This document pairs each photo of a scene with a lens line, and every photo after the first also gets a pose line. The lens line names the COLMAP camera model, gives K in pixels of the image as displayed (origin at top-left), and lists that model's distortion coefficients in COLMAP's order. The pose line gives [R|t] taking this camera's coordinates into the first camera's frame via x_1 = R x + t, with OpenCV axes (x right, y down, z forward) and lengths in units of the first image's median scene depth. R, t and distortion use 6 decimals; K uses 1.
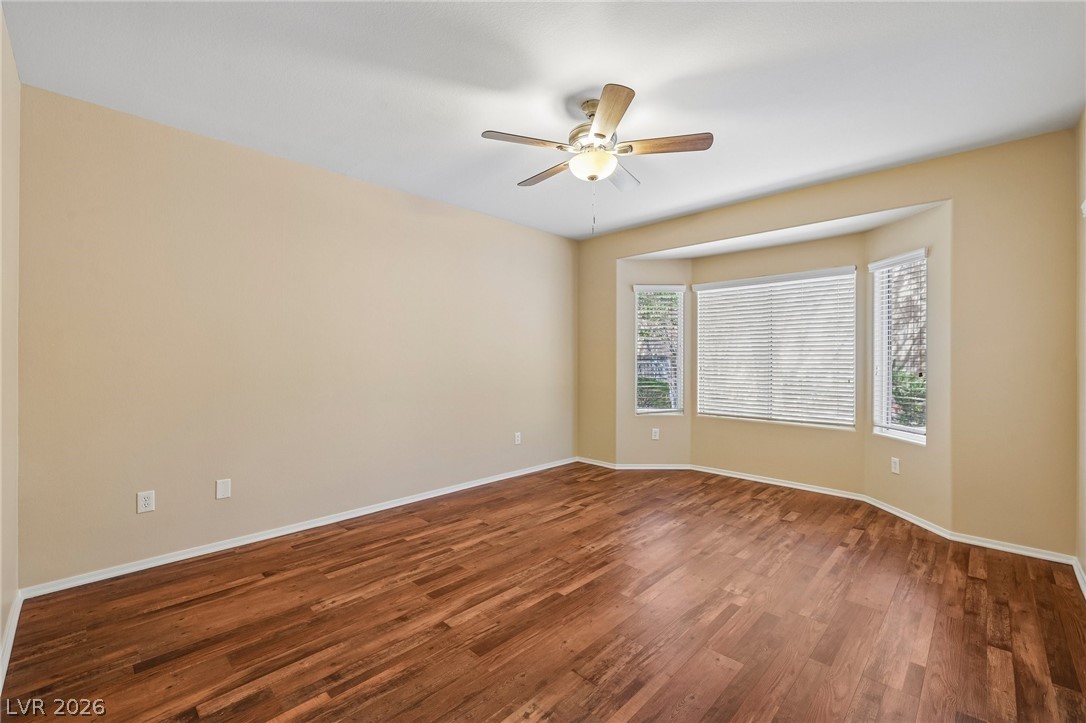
lens RADIAL K [[457.5, 0, 535.0], [0, 457.5, 358.9], [0, 0, 1]] dist [0.001523, -0.000203]
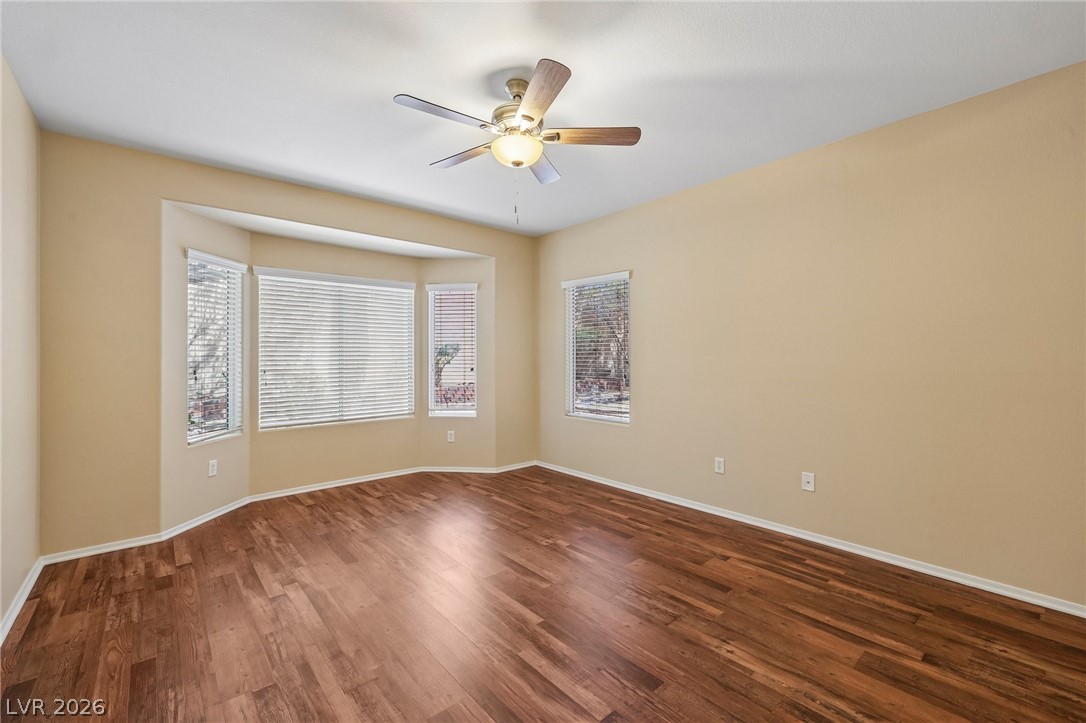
lens RADIAL K [[457.5, 0, 544.0], [0, 457.5, 363.9], [0, 0, 1]] dist [0.001523, -0.000203]
pose [[0.071296, -0.017140, 0.997308, -0.673372], [0.006269, 0.999840, 0.016735, -0.006869], [-0.997436, 0.005059, 0.071392, 0.751104]]
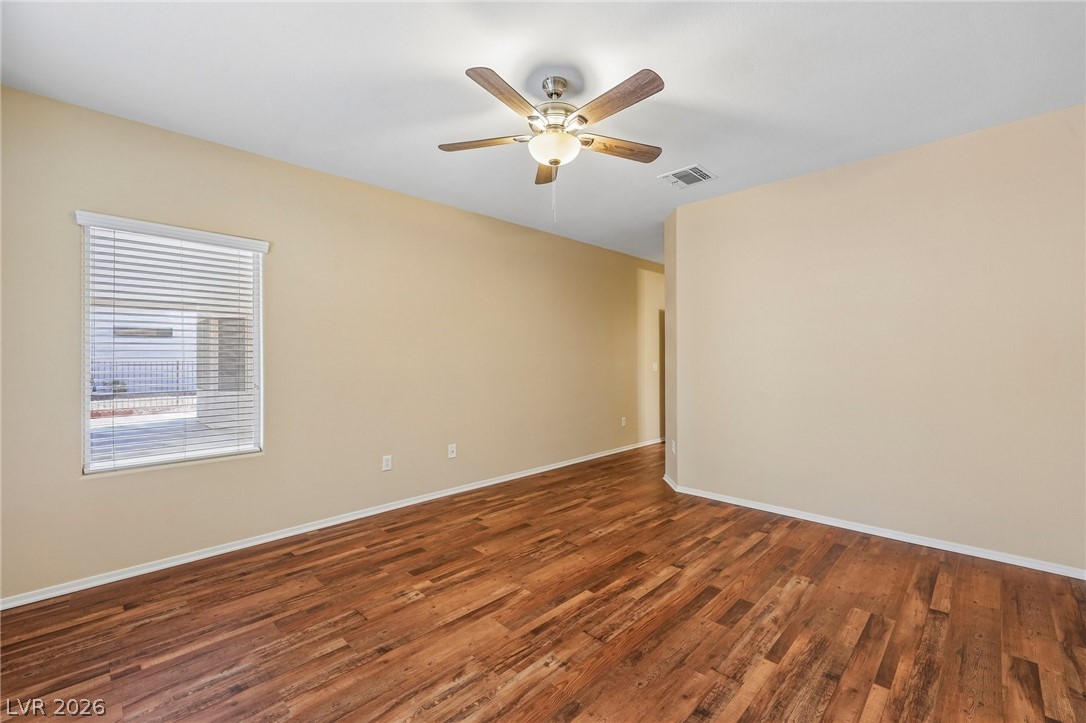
lens RADIAL K [[457.5, 0, 542.5], [0, 457.5, 359.6], [0, 0, 1]] dist [0.001523, -0.000203]
pose [[-0.999952, 0.002920, -0.009342, 0.137575], [0.002858, 0.999974, 0.006606, -0.005747], [0.009361, 0.006579, -0.999935, 1.627604]]
